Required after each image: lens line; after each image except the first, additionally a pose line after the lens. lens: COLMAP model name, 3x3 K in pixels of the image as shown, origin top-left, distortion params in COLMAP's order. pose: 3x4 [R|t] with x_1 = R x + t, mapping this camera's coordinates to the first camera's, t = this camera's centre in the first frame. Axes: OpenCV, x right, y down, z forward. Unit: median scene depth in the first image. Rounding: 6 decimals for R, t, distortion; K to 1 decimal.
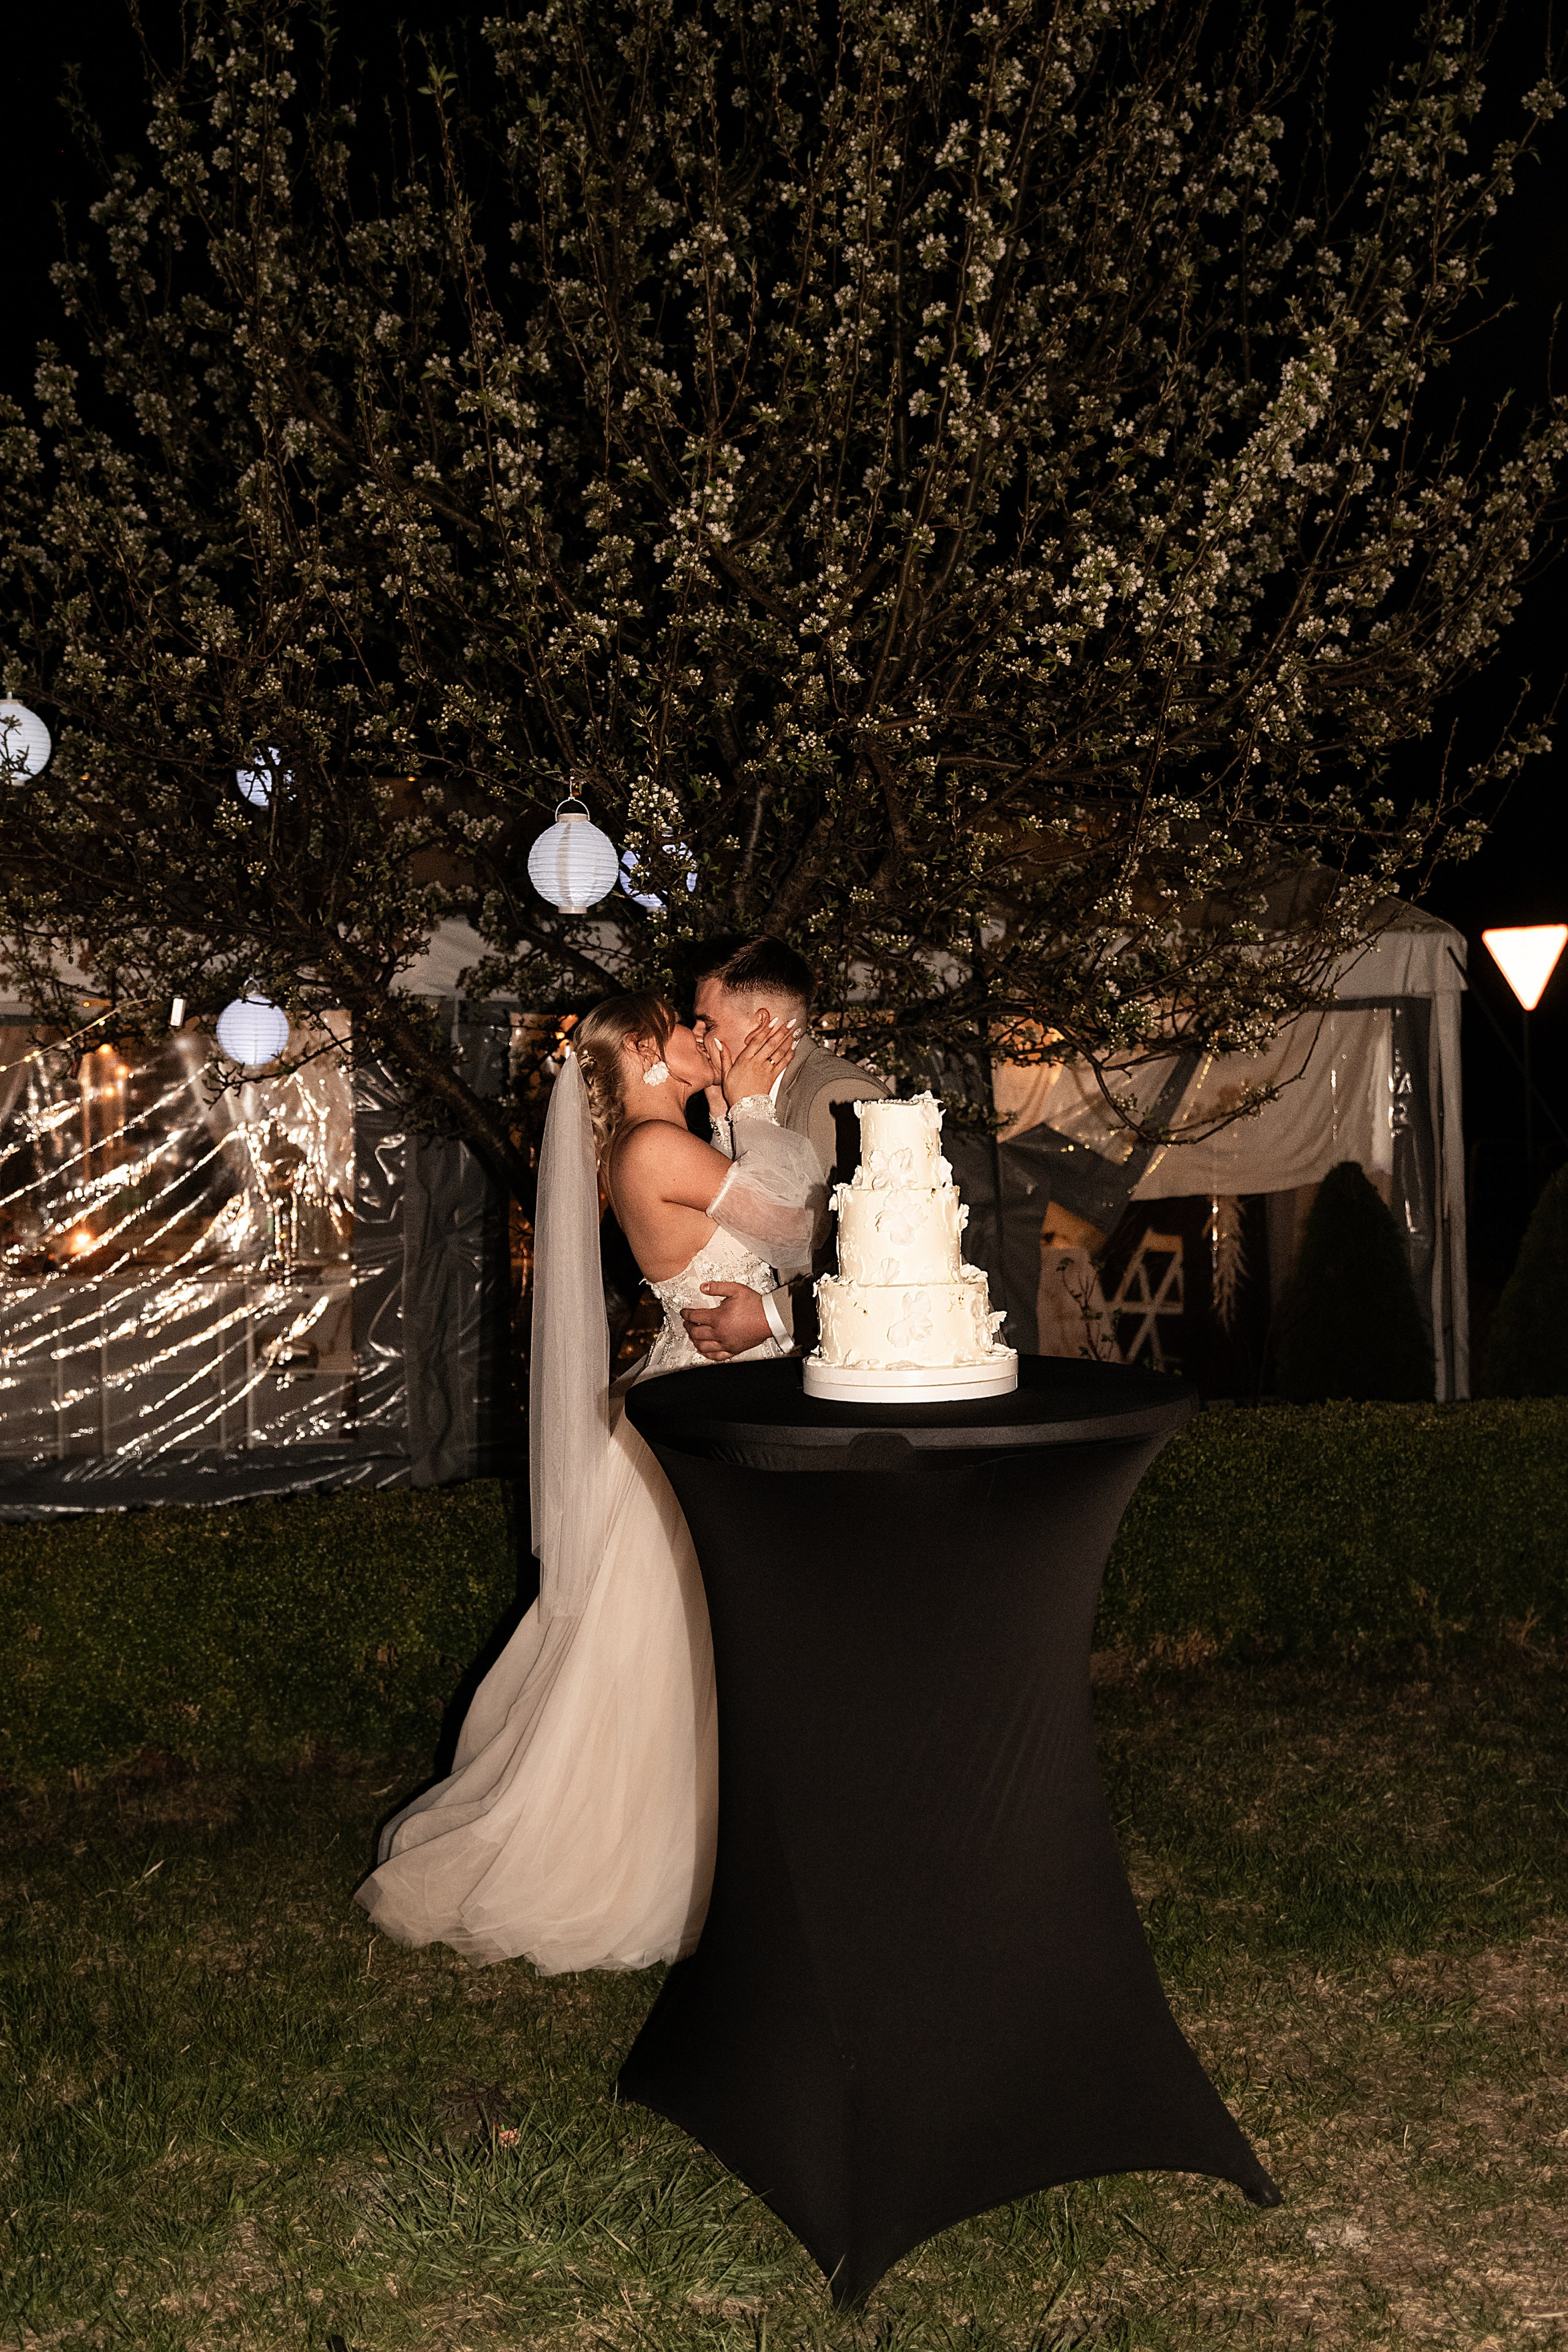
lens RADIAL K [[2753.1, 0, 790.5], [0, 2753.1, 1199.7], [0, 0, 1]] dist [0.008936, 0.013209]
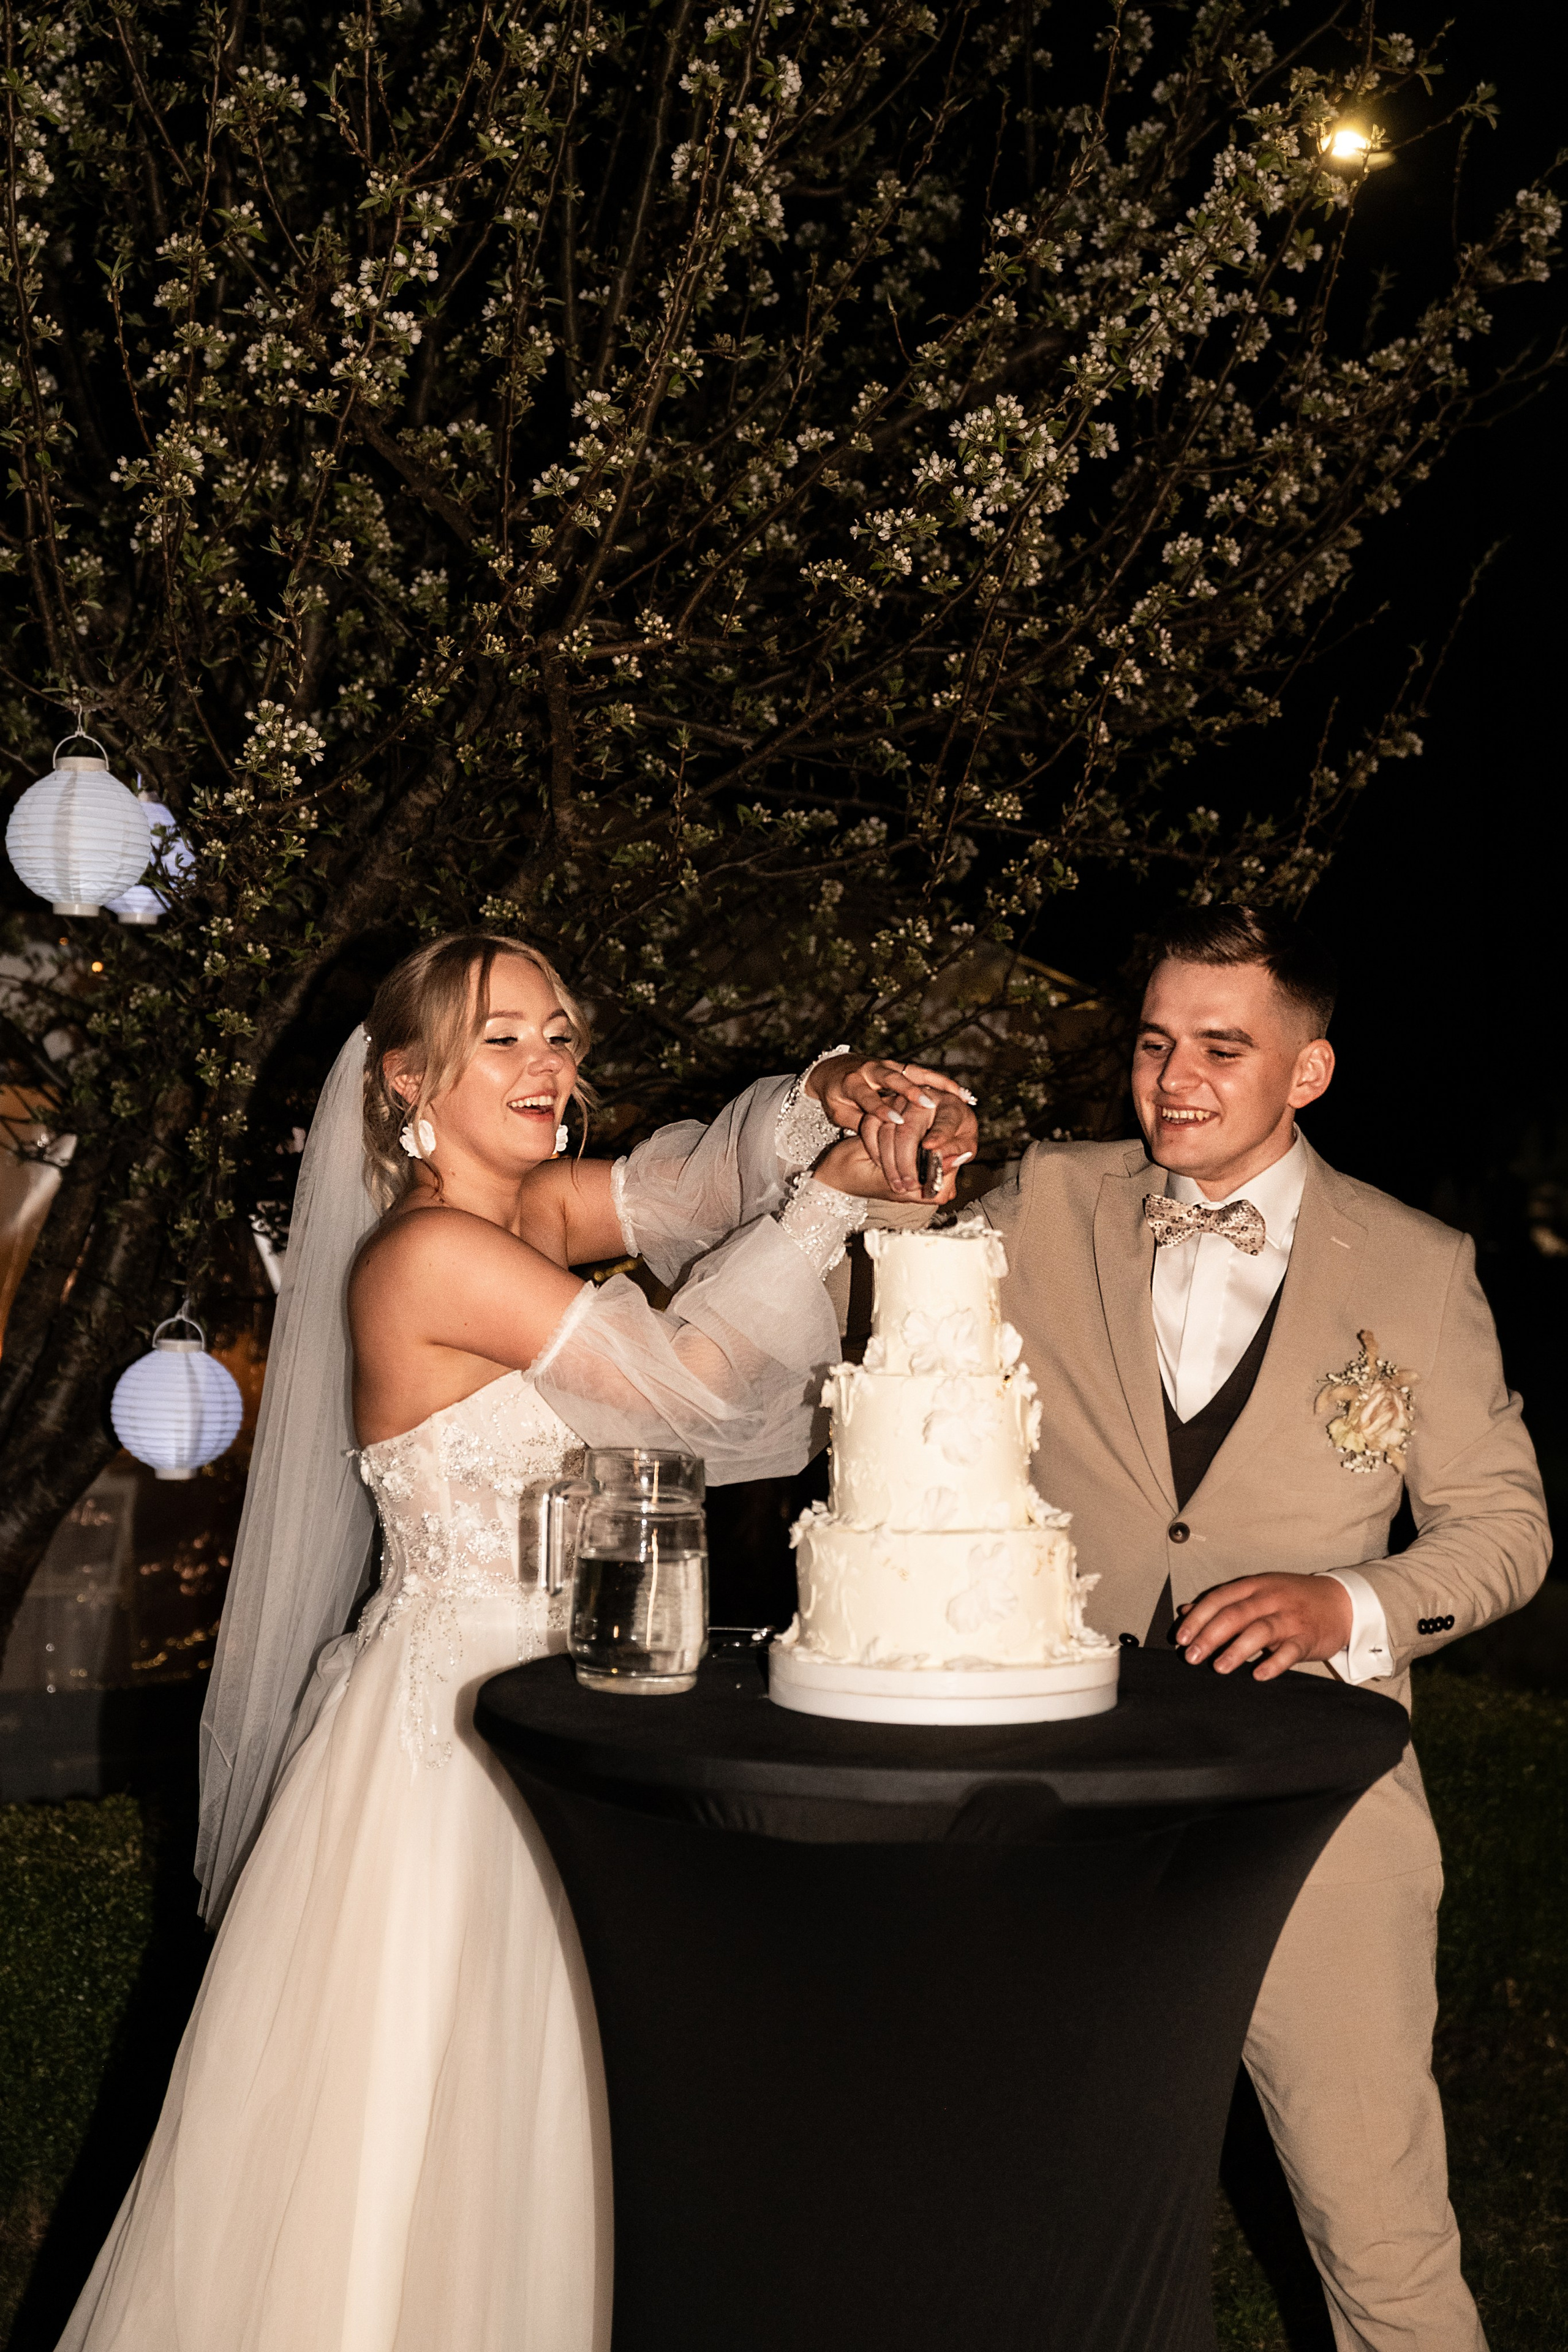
lens RADIAL K [[3821.6, 0, 783.4], [0, 3821.6, 1179.0], [0, 0, 1]] dist [0.036160, 0.115387]
pose [[0.968936, 0.028843, 0.245622, -0.134208], [-0.016388, 0.998481, -0.052600, -0.001151], [-0.246766, 0.046940, 0.967938, 0.116973]]
